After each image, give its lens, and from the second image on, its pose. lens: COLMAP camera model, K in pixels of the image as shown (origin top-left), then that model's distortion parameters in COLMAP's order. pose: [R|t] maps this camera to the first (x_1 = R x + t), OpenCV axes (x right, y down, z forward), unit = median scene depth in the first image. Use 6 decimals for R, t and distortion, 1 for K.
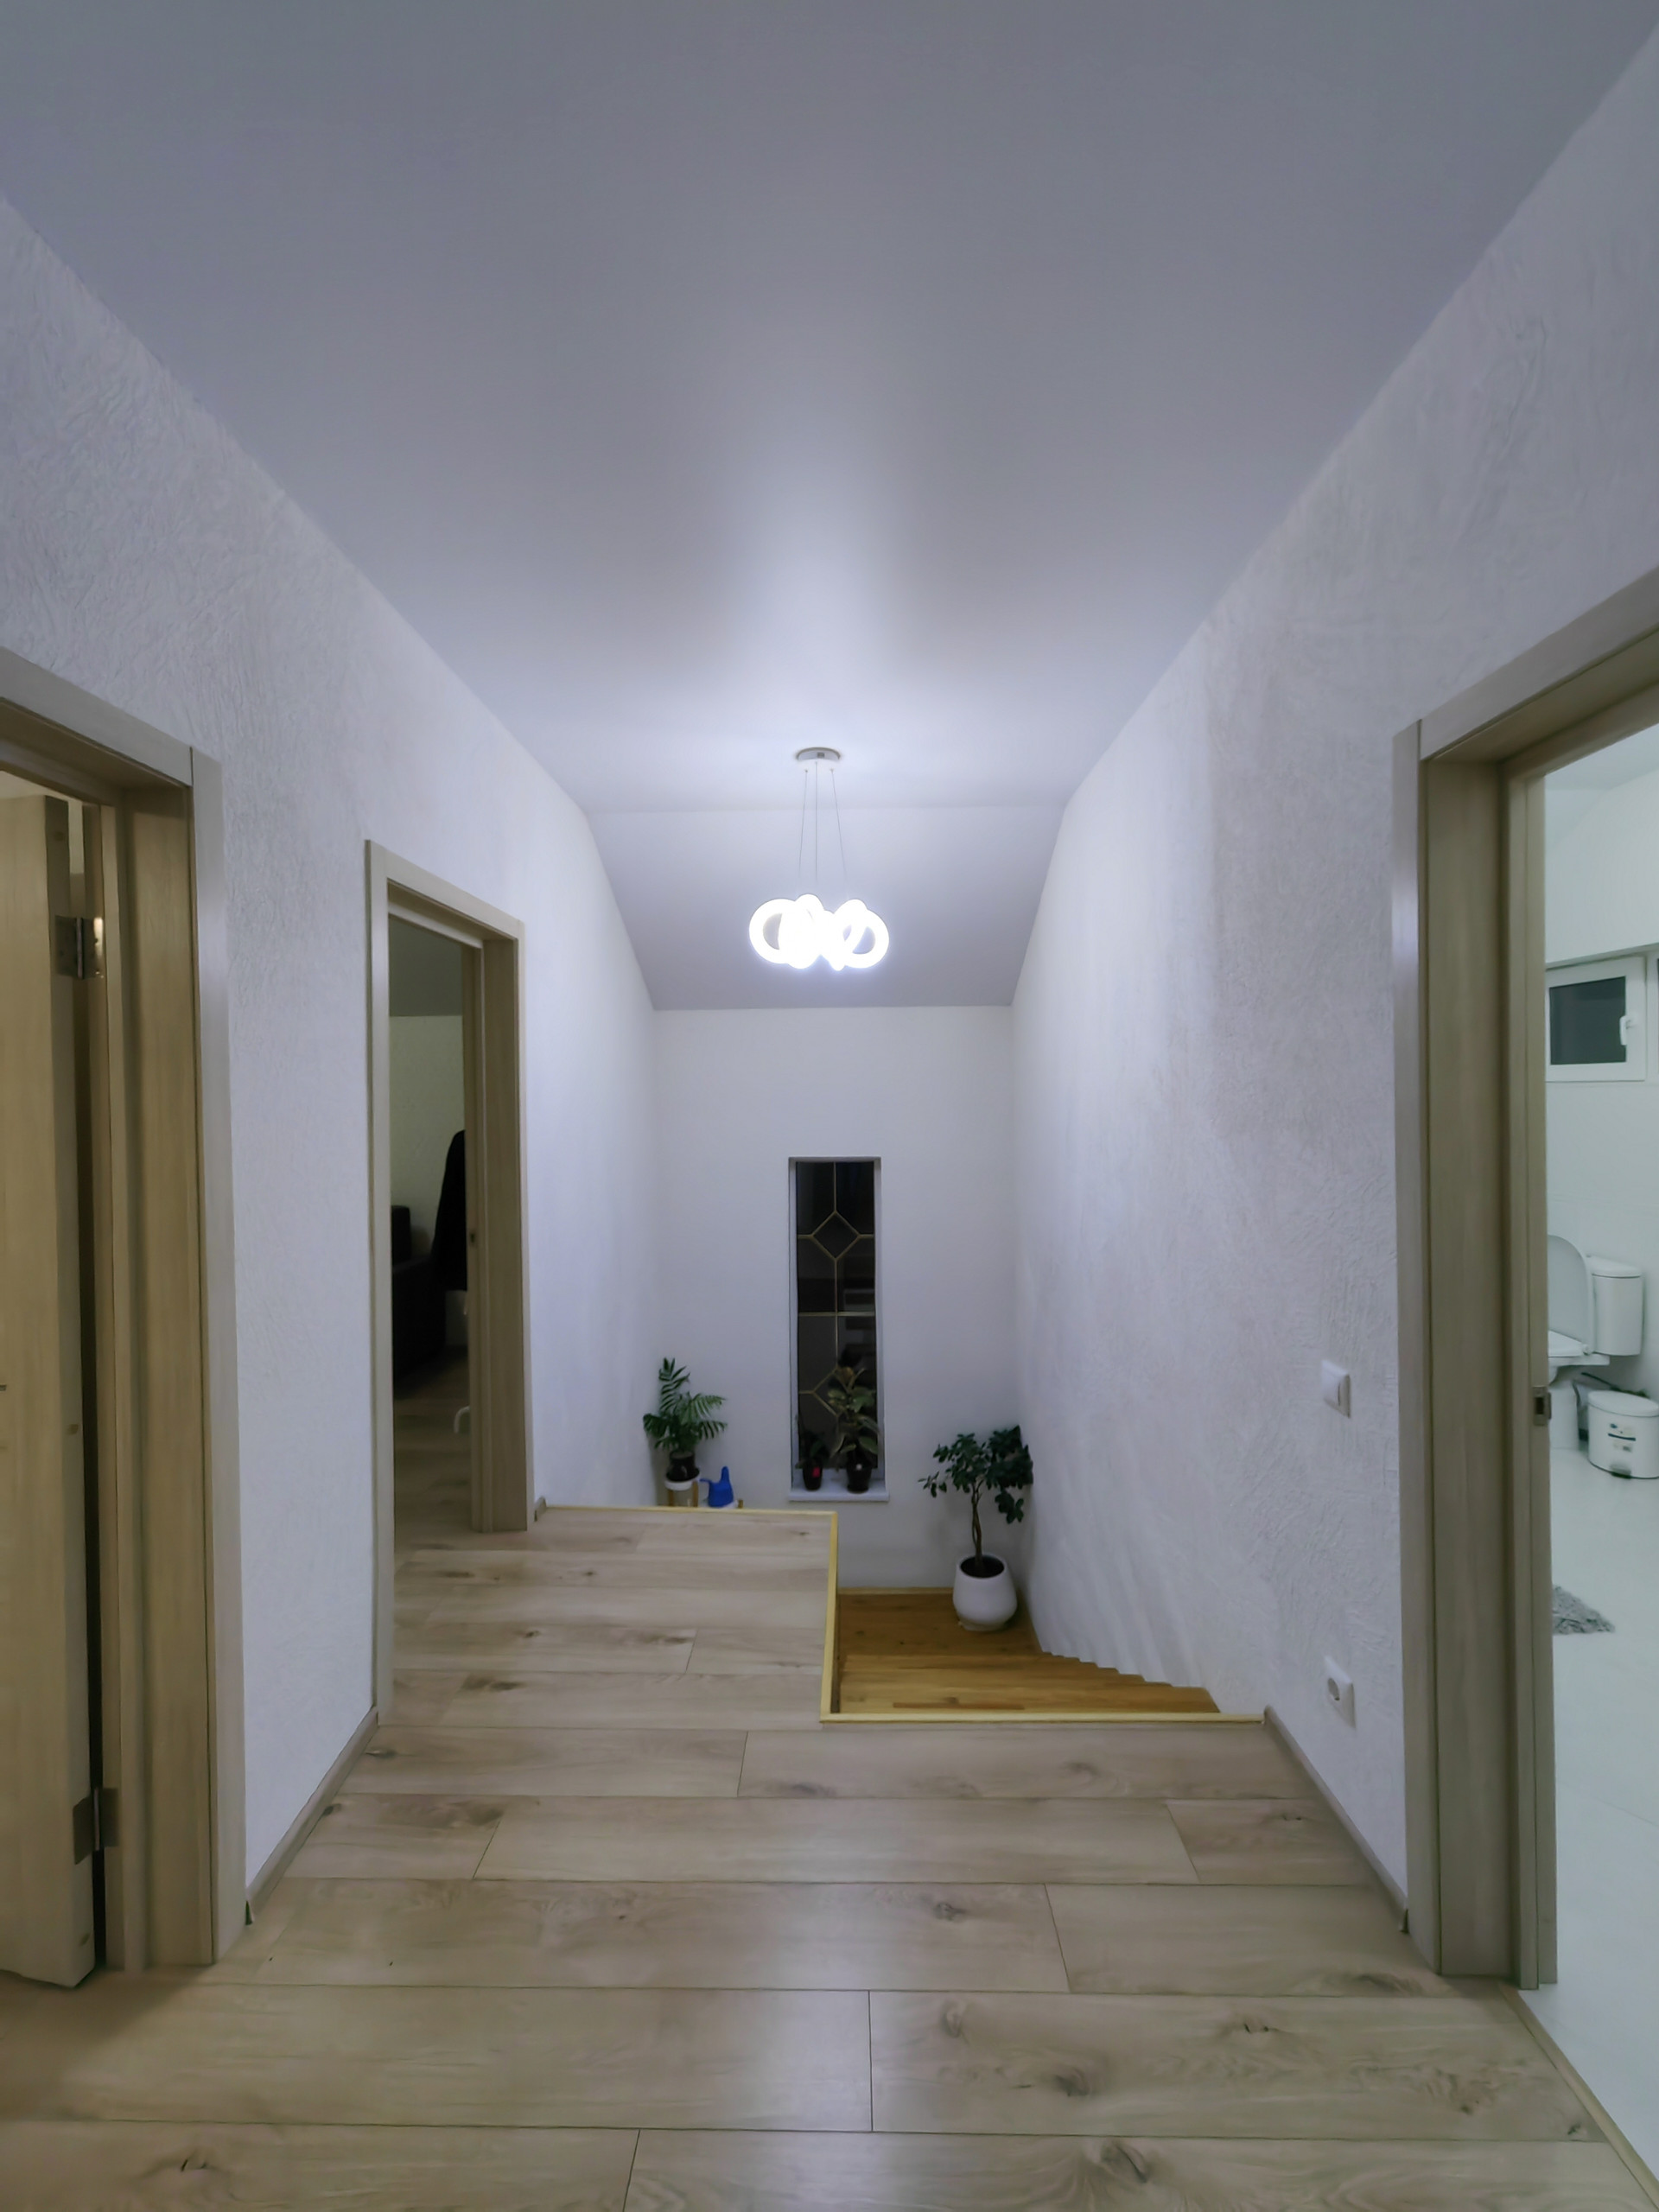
lens RADIAL K [[850.0, 0, 827.0], [0, 850.0, 1096.1], [0, 0, 1]] dist [0.000796, 0.001632]
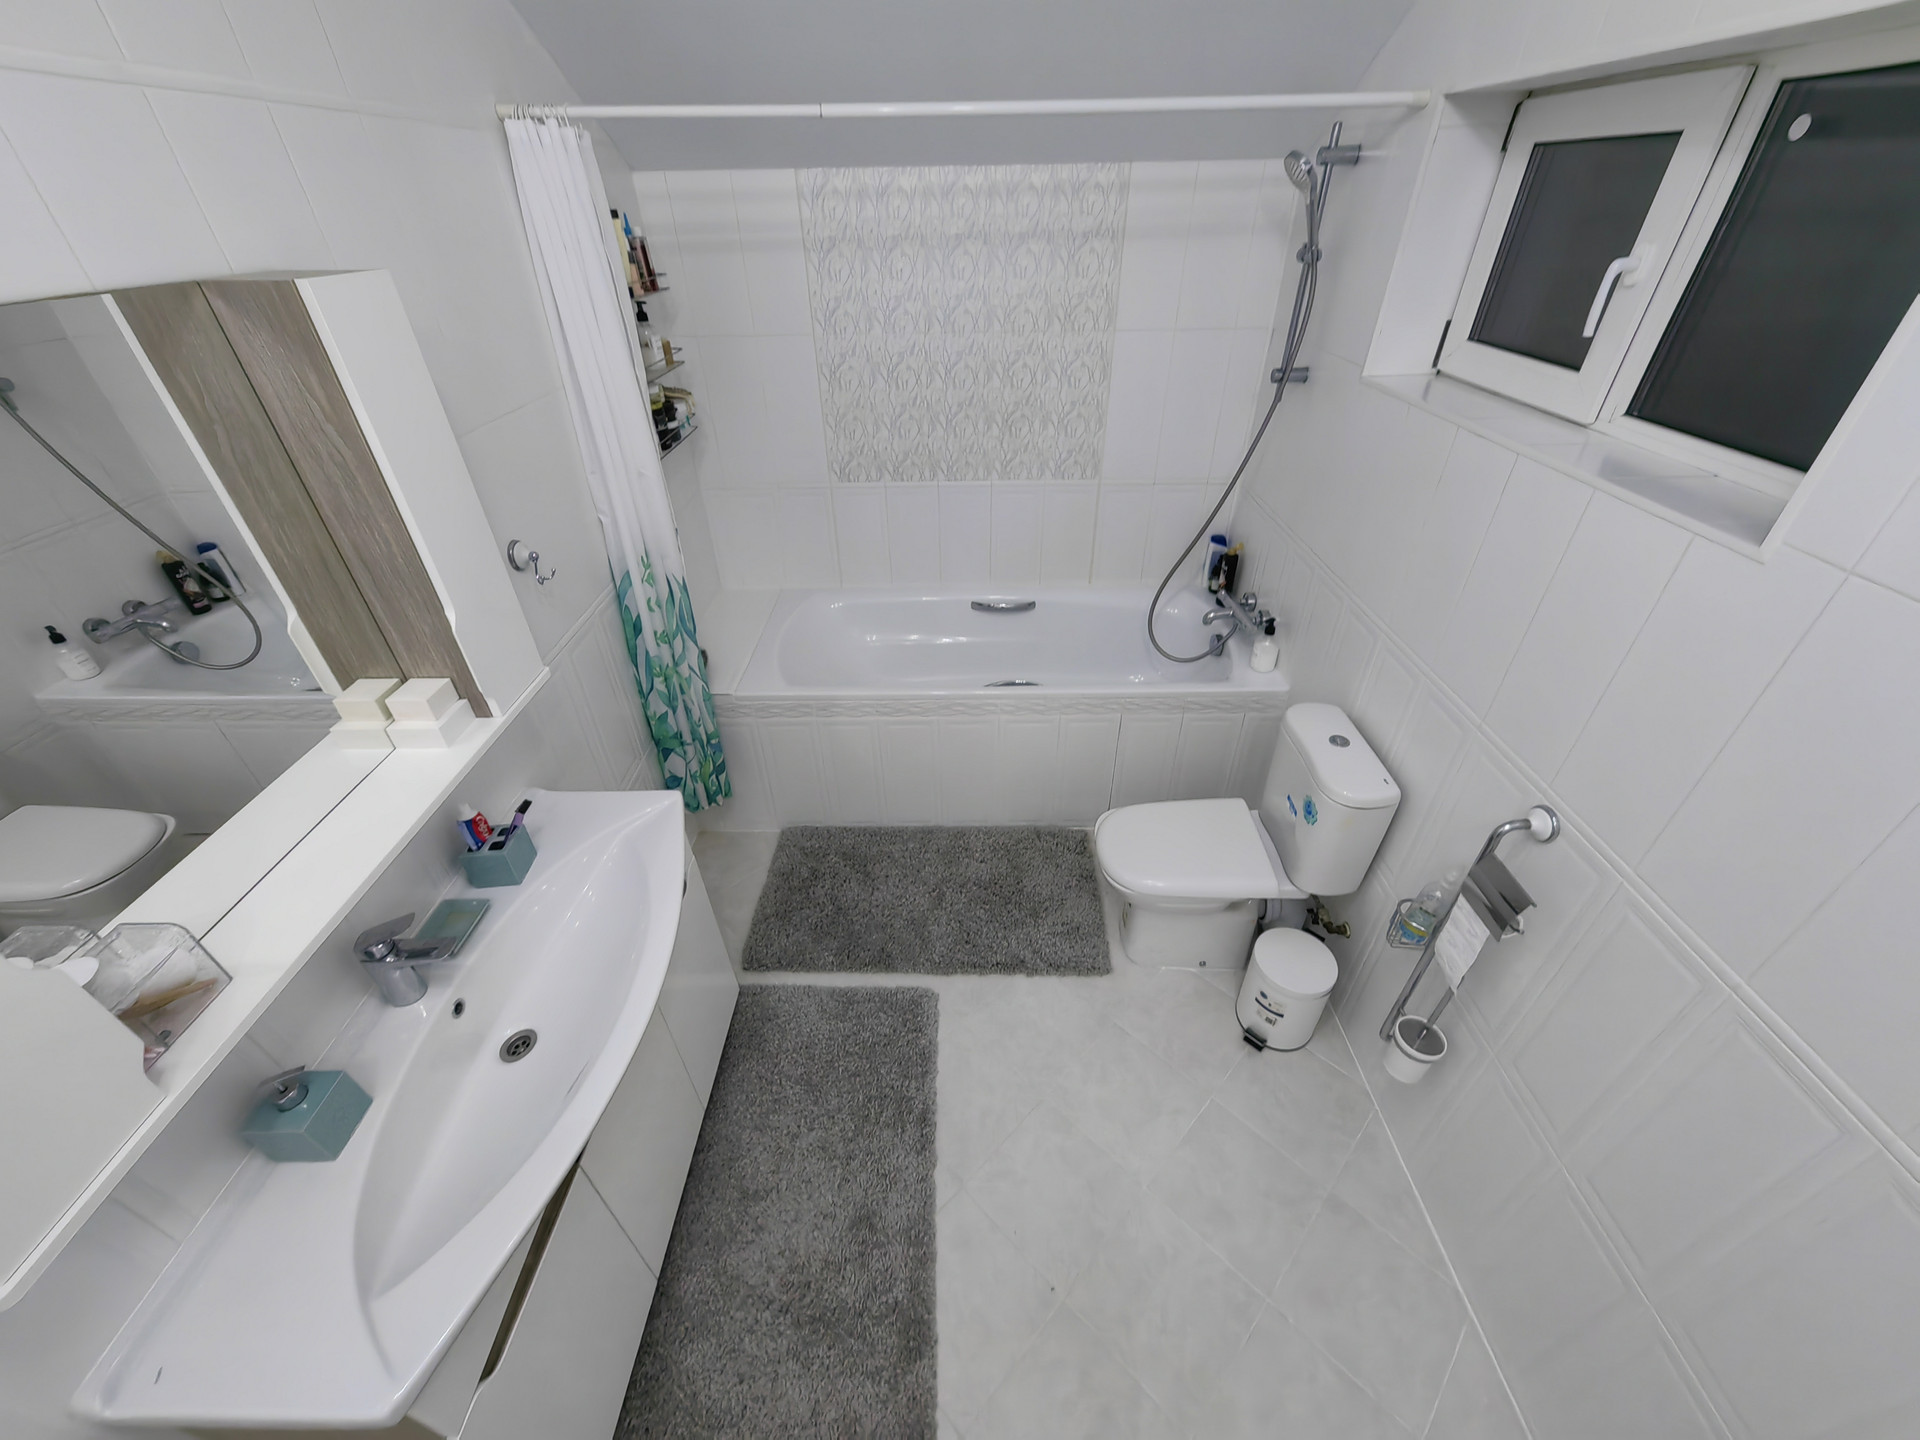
lens RADIAL K [[737.8, 0, 958.1], [0, 737.8, 724.0], [0, 0, 1]] dist [0.000796, 0.001632]
pose [[0.999734, -0.010166, 0.020686, 0.658253], [-0.003739, 0.814071, 0.580753, -0.124835], [-0.022743, -0.580676, 0.813817, 0.641630]]
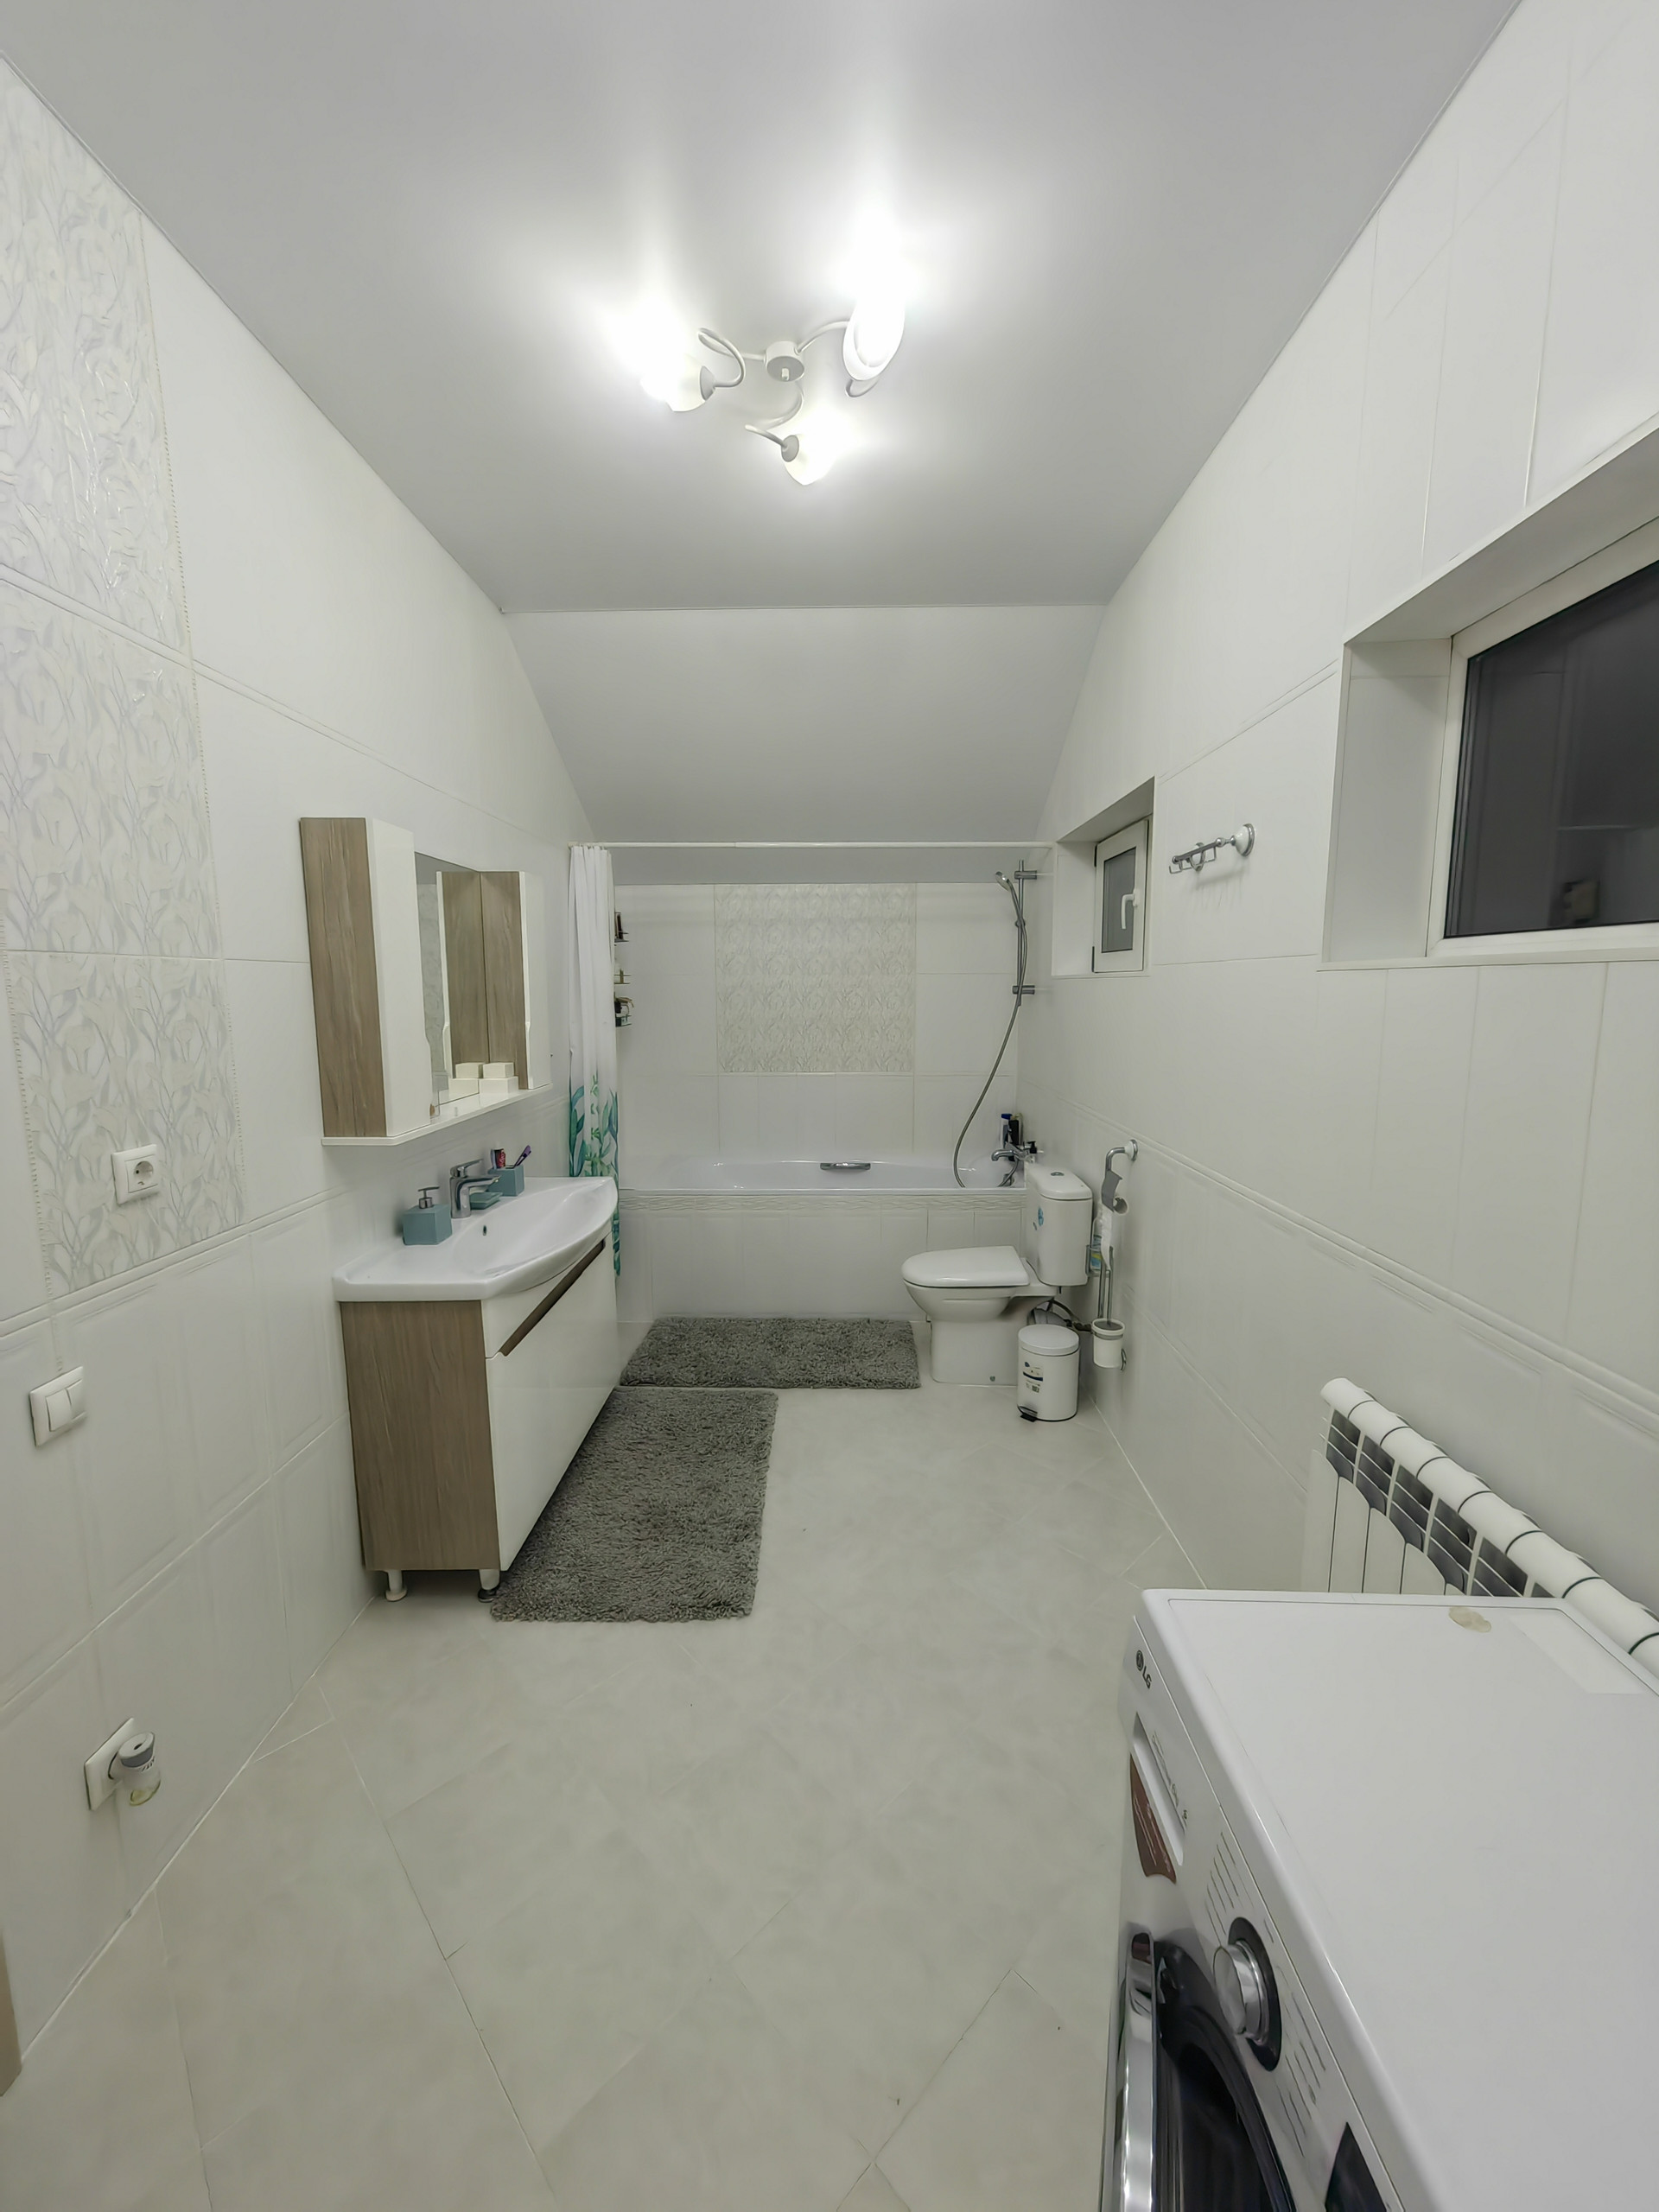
lens RADIAL K [[865.3, 0, 835.5], [0, 865.3, 1100.1], [0, 0, 1]] dist [0.000042, -0.000010]
pose [[0.999827, 0.011031, 0.014996, 0.696273], [-0.012897, 0.991342, 0.130669, 0.002814], [-0.013424, -0.130839, 0.991313, 0.149529]]
